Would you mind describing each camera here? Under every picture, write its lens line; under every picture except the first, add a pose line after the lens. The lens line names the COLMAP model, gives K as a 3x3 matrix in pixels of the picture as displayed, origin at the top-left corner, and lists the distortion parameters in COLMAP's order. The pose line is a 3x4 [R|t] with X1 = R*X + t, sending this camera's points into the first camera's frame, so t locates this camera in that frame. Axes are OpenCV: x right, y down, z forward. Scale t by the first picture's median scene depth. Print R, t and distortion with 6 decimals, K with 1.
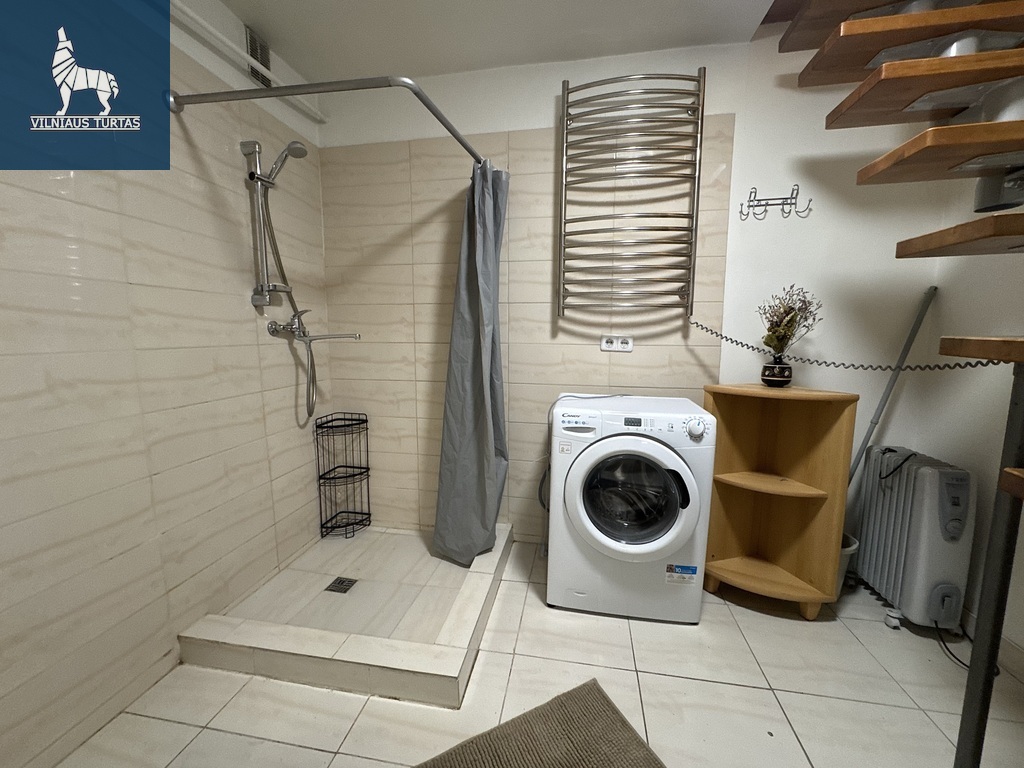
lens RADIAL K [[408.9, 0, 512.0], [0, 408.9, 384.0], [0, 0, 1]] dist [-0.004149, 0.000101]
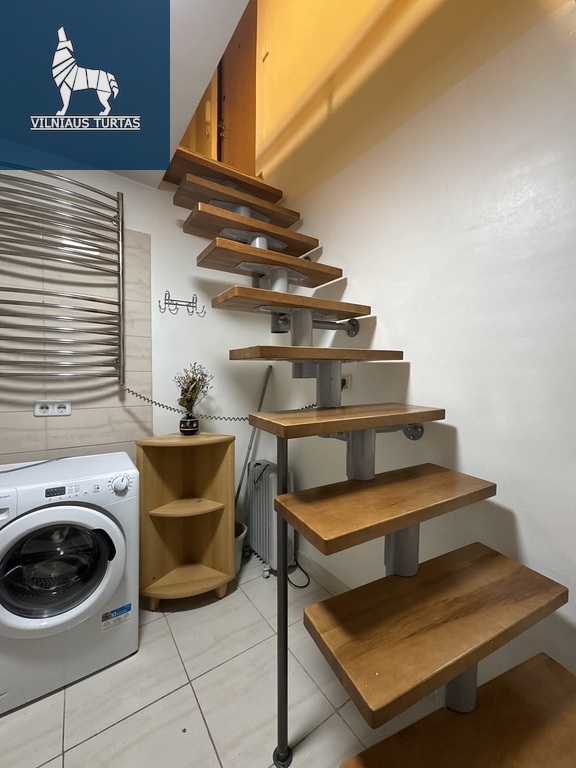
lens RADIAL K [[306.7, 0, 288.0], [0, 306.7, 384.0], [0, 0, 1]] dist [-0.004149, 0.000101]
pose [[0.711894, -0.018845, 0.702034, 0.154525], [0.085718, 0.994497, -0.060227, -0.072132], [-0.697036, 0.103052, 0.709592, 0.008680]]
